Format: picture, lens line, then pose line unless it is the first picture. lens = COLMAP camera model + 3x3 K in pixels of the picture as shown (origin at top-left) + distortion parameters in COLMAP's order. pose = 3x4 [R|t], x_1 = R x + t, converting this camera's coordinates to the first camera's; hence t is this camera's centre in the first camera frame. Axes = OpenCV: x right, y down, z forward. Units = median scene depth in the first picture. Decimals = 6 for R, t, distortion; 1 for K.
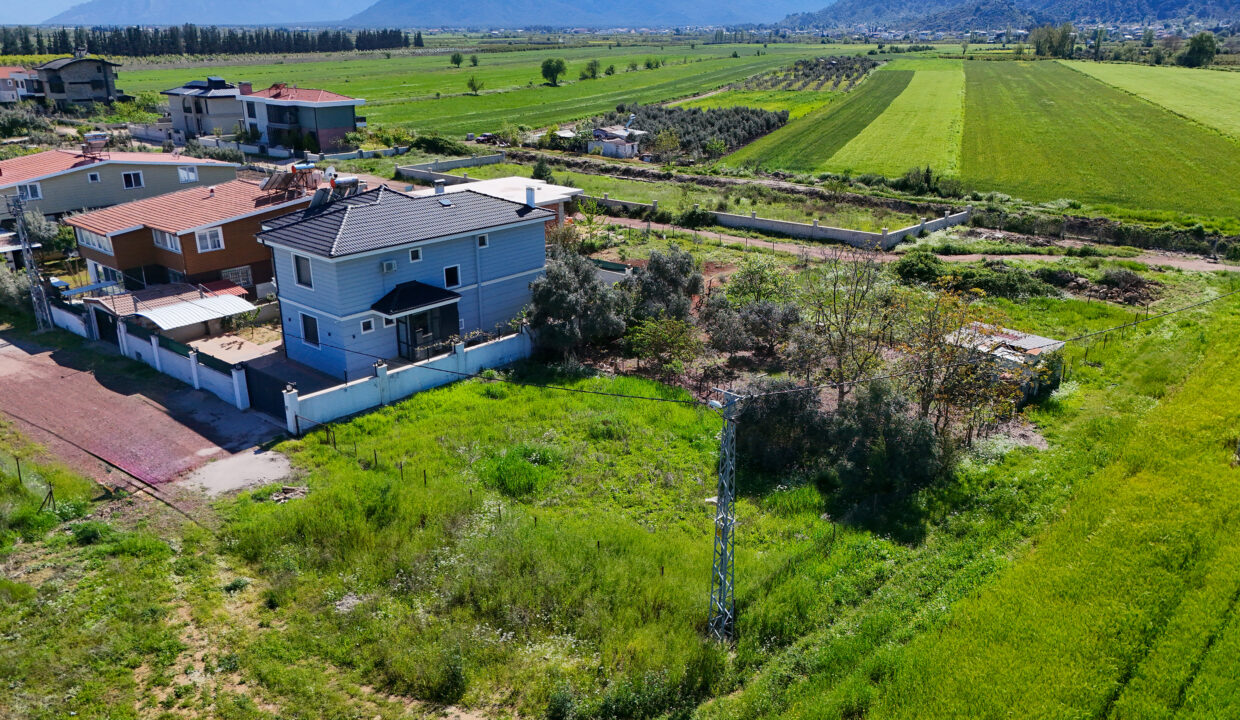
lens RADIAL K [[907.0, 0, 620.9], [0, 907.0, 366.8], [0, 0, 1]] dist [0.074262, -0.071158]
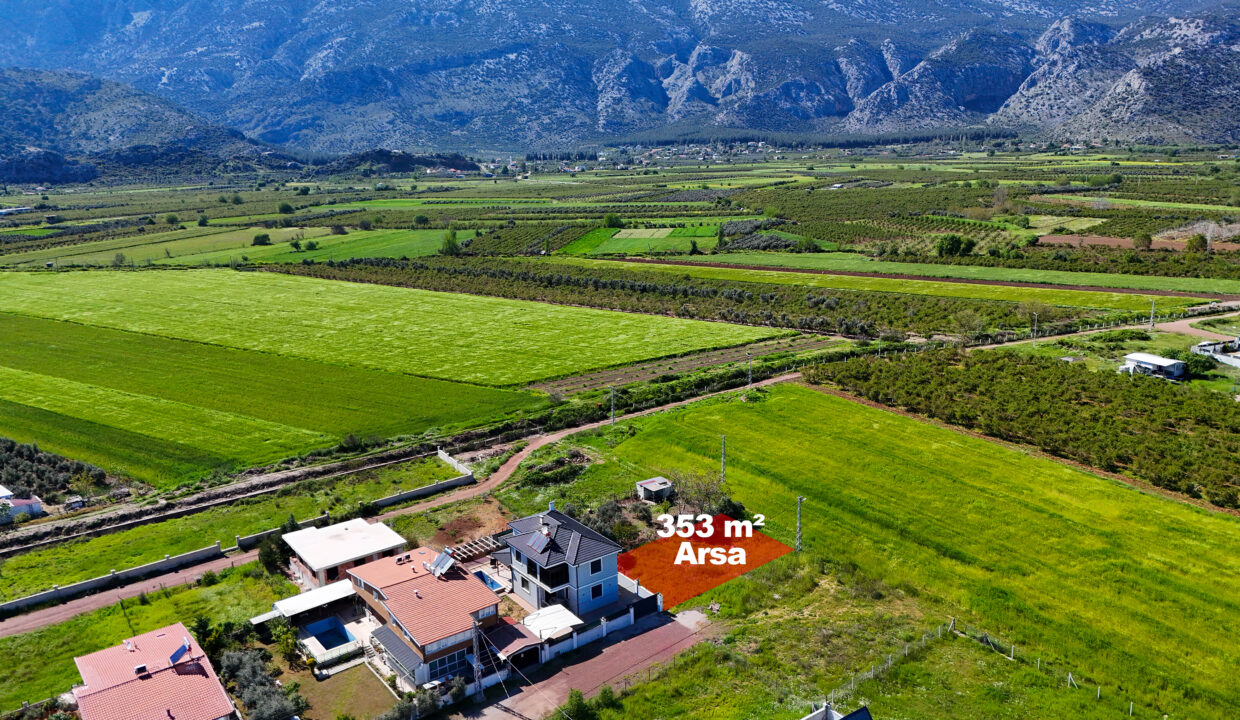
lens RADIAL K [[907.0, 0, 620.9], [0, 907.0, 366.8], [0, 0, 1]] dist [0.074262, -0.071158]
pose [[0.221119, -0.242705, 0.944564, -1.398468], [0.364322, 0.918975, 0.150844, -0.524073], [-0.904641, 0.310770, 0.291626, 0.075067]]
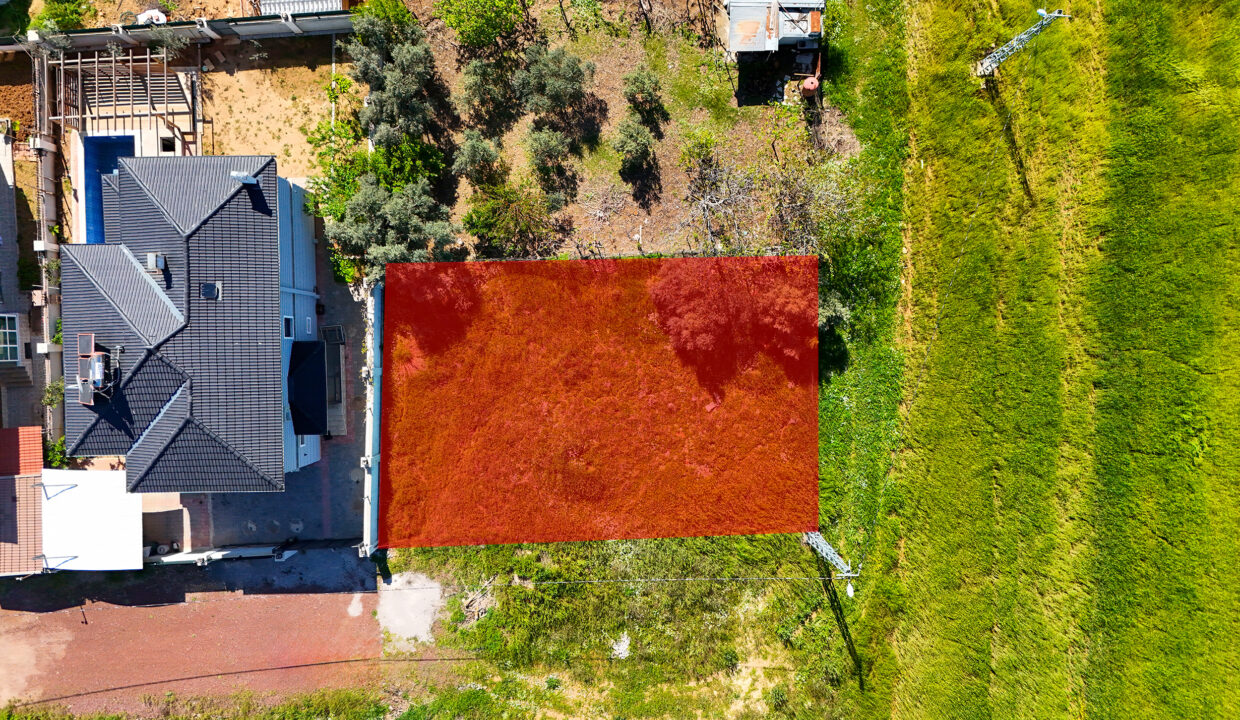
lens RADIAL K [[903.0, 0, 620.0], [0, 903.0, 360.0], [0, 0, 1]] dist [0.116237, -0.210550]
pose [[0.744031, -0.667948, -0.016227, 0.030427], [0.237698, 0.241919, 0.940731, -0.541983], [-0.624433, -0.703791, 0.338765, 0.303435]]
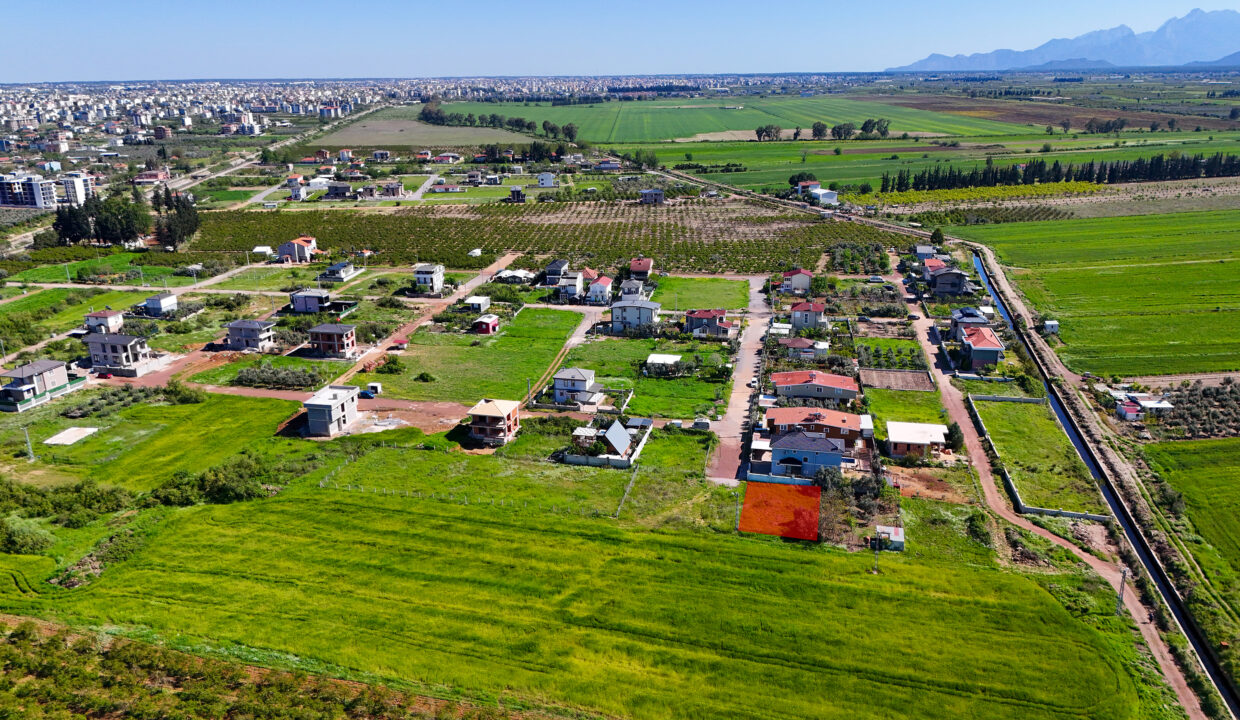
lens RADIAL K [[903.0, 0, 620.0], [0, 903.0, 360.0], [0, 0, 1]] dist [0.116237, -0.210550]
pose [[0.464188, 0.260530, -0.846554, 1.649452], [-0.292277, 0.947282, 0.131266, -0.492519], [0.836124, 0.186496, 0.515864, -1.090130]]
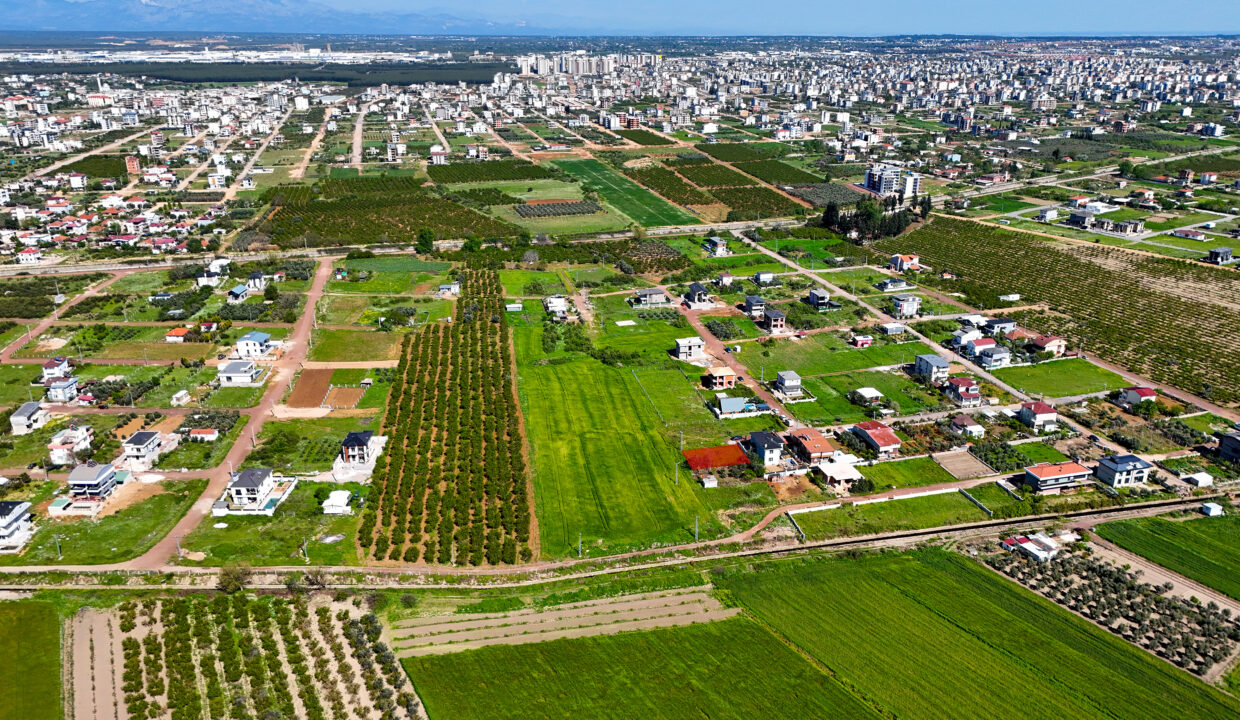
lens RADIAL K [[903.0, 0, 620.0], [0, 903.0, 360.0], [0, 0, 1]] dist [0.116237, -0.210550]
pose [[-0.581217, 0.279195, -0.764354, 3.474224], [-0.281108, 0.812588, 0.510568, -2.437573], [0.763653, 0.511616, -0.393806, 1.634200]]
